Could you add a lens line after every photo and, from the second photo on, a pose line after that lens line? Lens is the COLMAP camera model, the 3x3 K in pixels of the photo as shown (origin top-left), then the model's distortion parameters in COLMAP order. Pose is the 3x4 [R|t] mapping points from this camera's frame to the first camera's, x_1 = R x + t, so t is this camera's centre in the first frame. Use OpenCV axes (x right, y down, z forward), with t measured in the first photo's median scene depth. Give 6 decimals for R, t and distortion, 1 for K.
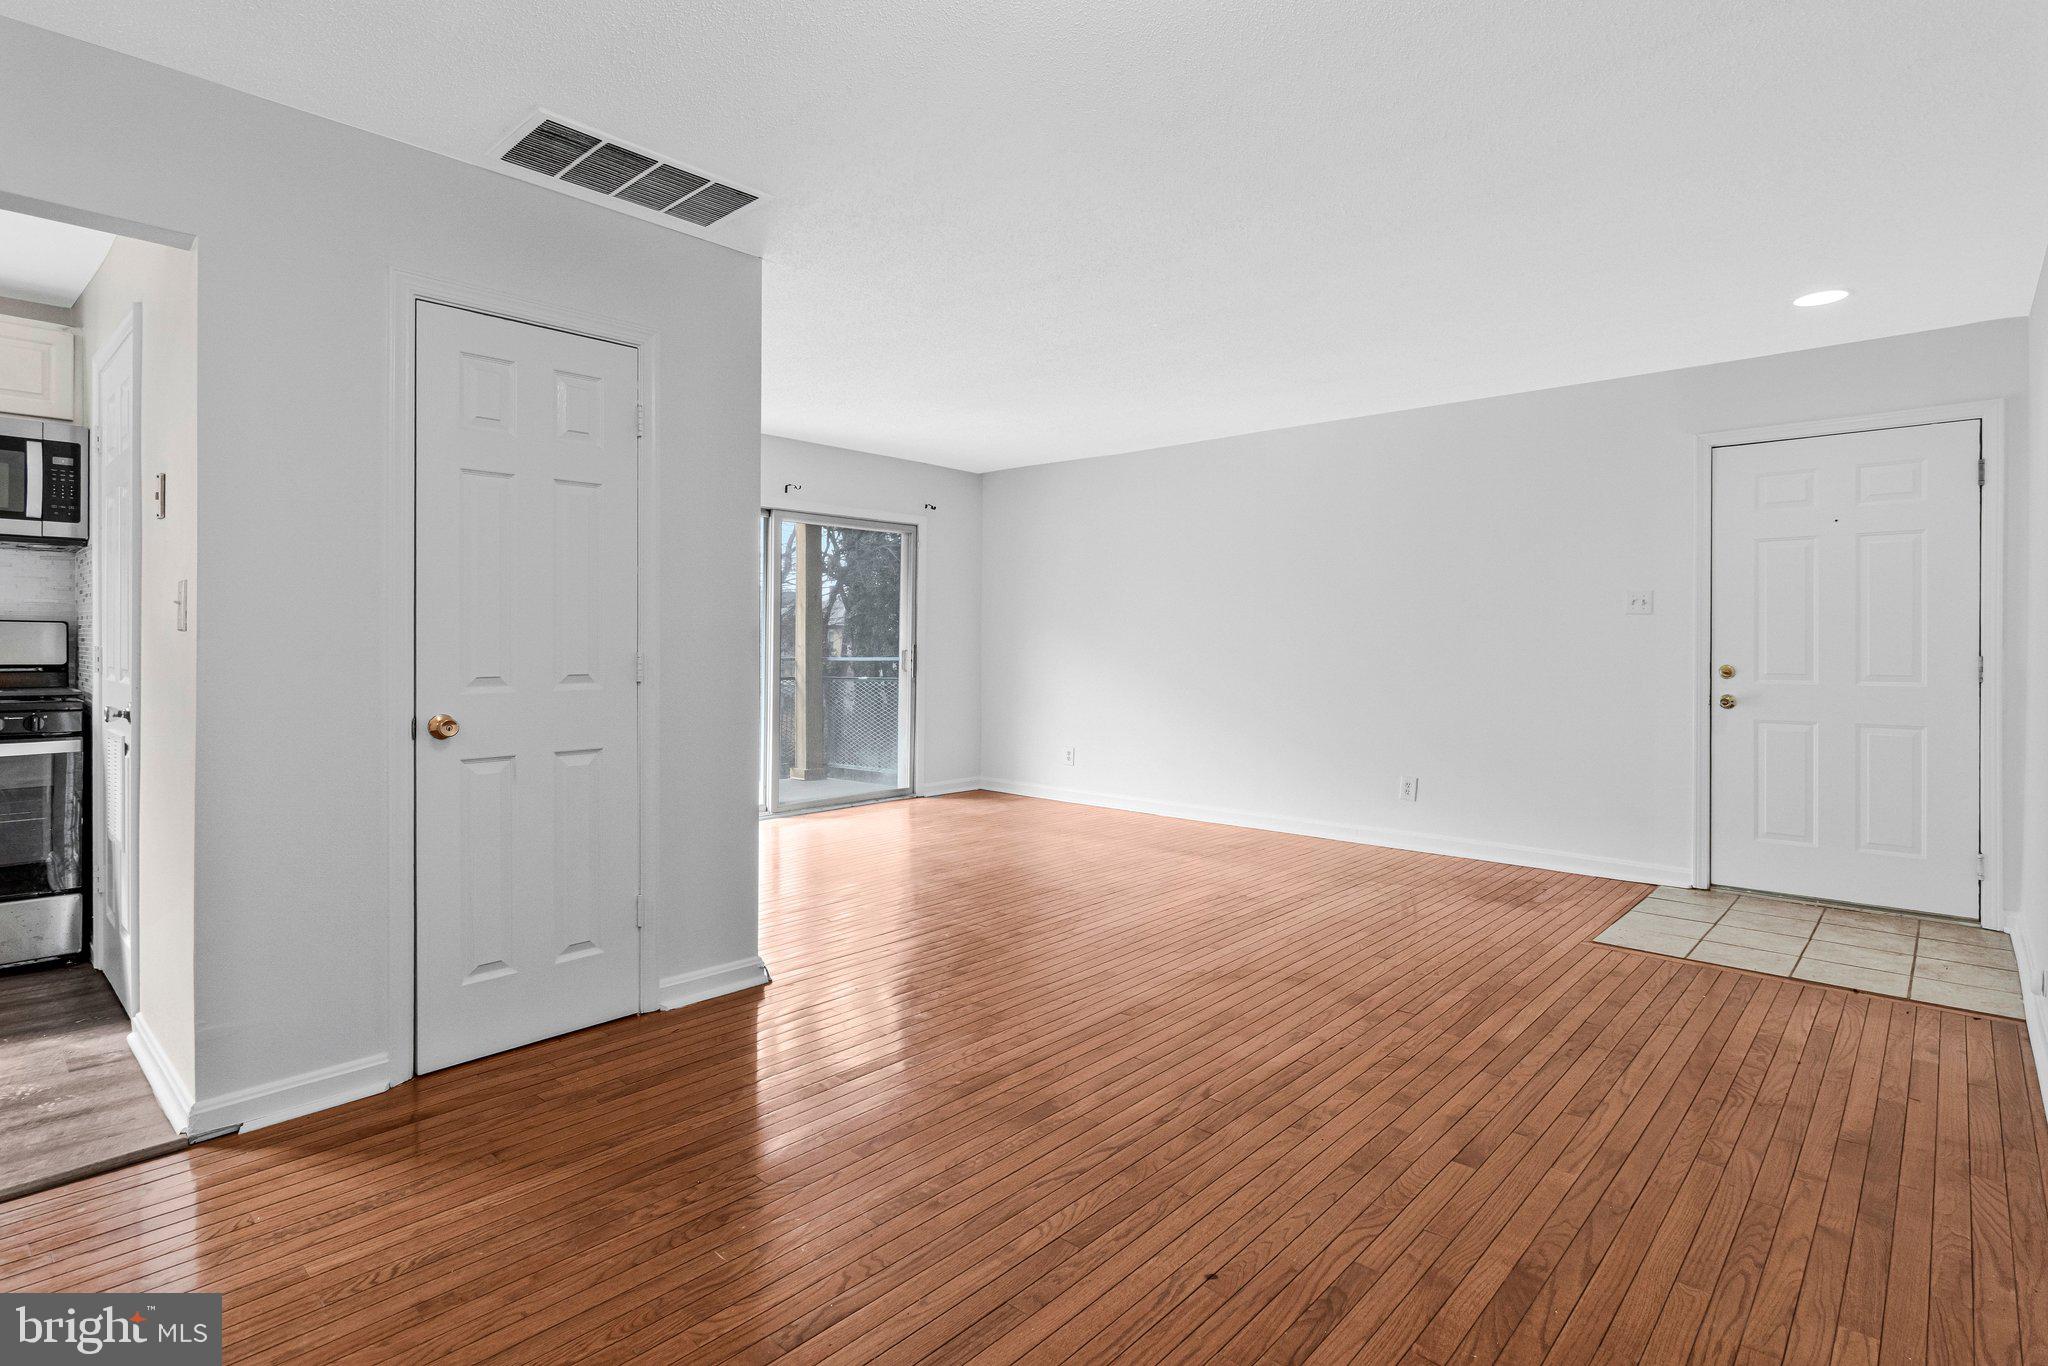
lens RADIAL K [[1016.8, 0, 1031.8], [0, 1016.8, 640.9], [0, 0, 1]] dist [0.002094, 0.000028]
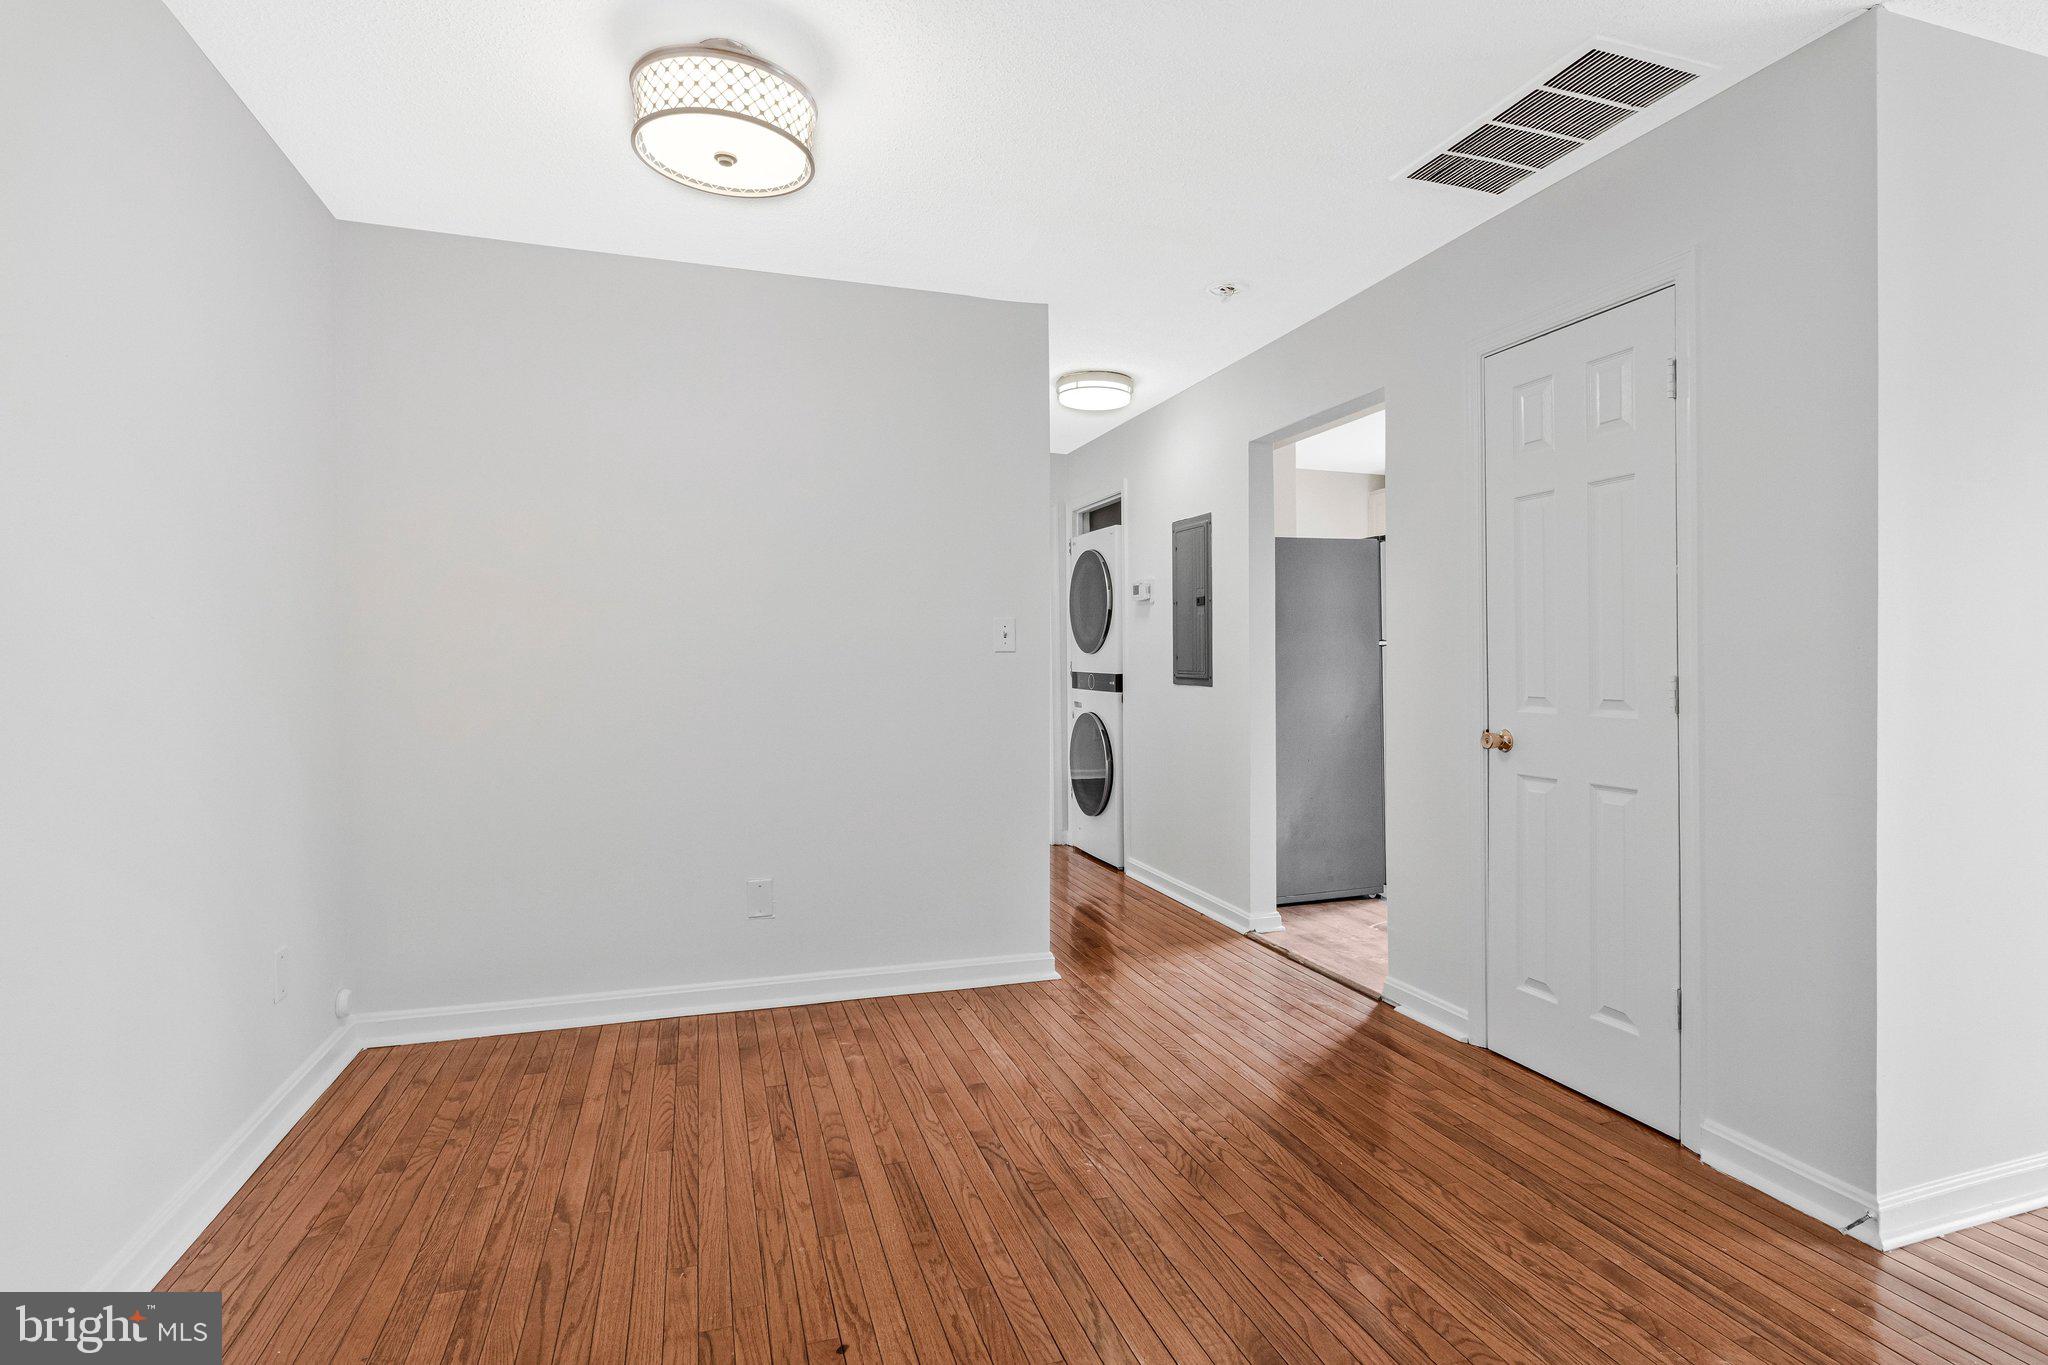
lens RADIAL K [[1009.7, 0, 1030.6], [0, 1009.7, 667.3], [0, 0, 1]] dist [0.001105, 0.000453]
pose [[-0.489029, 0.001622, -0.872266, 0.547142], [-0.002844, 0.999990, 0.003454, 0.003733], [0.872263, 0.004170, -0.489019, 0.981226]]
